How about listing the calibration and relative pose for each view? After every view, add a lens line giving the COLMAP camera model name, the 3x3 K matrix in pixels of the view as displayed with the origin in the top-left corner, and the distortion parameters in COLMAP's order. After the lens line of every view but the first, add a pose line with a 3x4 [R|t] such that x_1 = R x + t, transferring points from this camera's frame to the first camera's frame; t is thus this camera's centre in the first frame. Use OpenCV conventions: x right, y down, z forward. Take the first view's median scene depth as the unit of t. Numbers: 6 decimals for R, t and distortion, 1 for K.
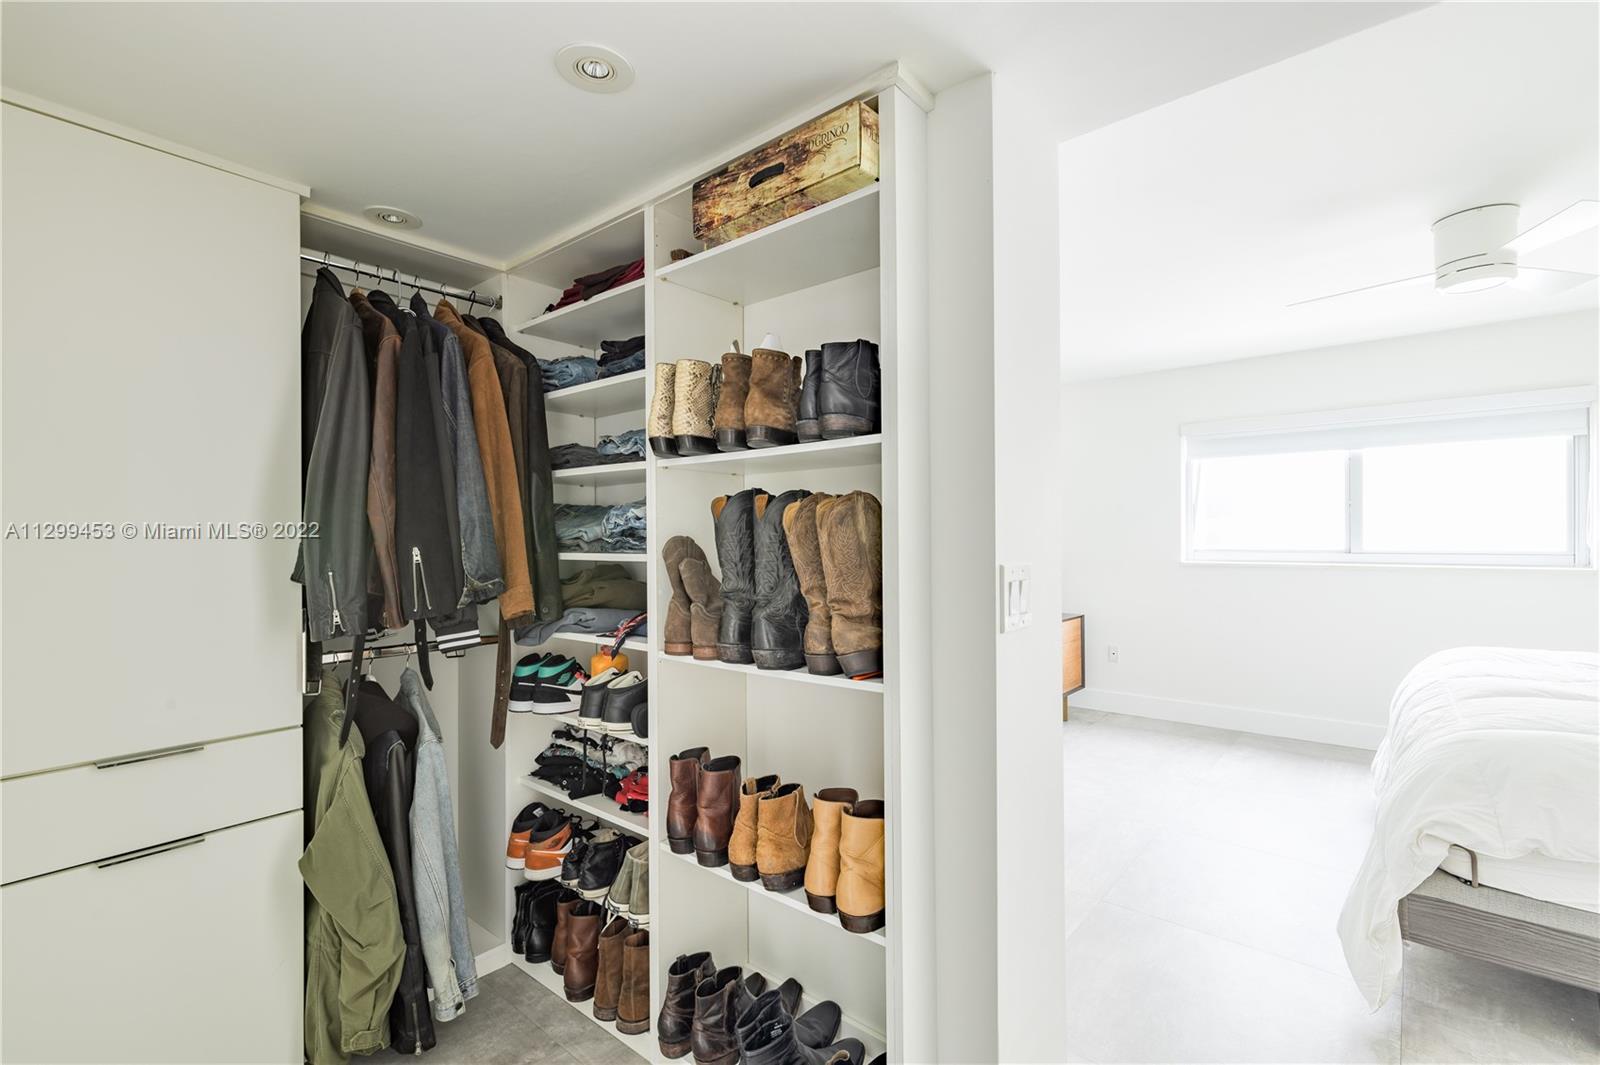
lens RADIAL K [[706.7, 0, 797.2], [0, 706.7, 532.3], [0, 0, 1]] dist [0.000742, 0.000455]
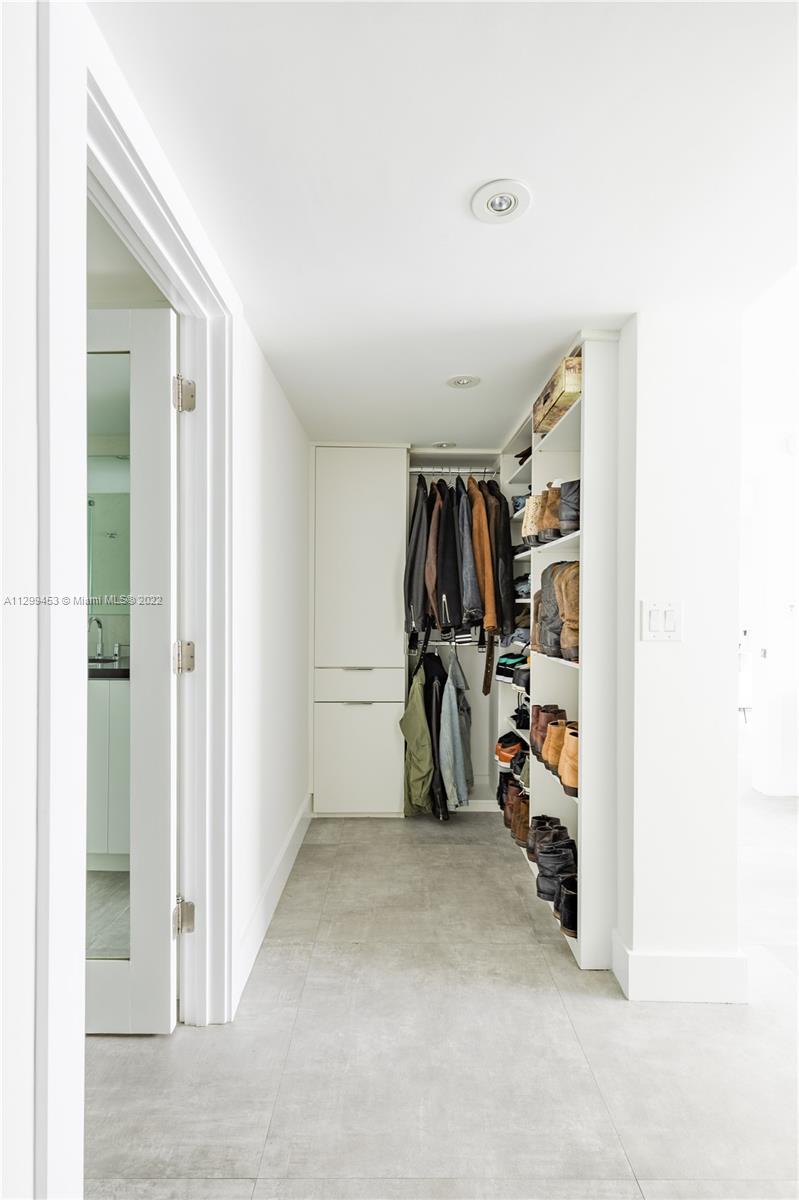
lens RADIAL K [[530.0, 0, 399.1], [0, 530.0, 604.4], [0, 0, 1]] dist [0.000742, 0.000455]
pose [[0.652646, 0.019426, -0.757414, 0.691853], [-0.012976, 0.999811, 0.014462, 0.033932], [0.757552, 0.000389, 0.652775, -0.215677]]
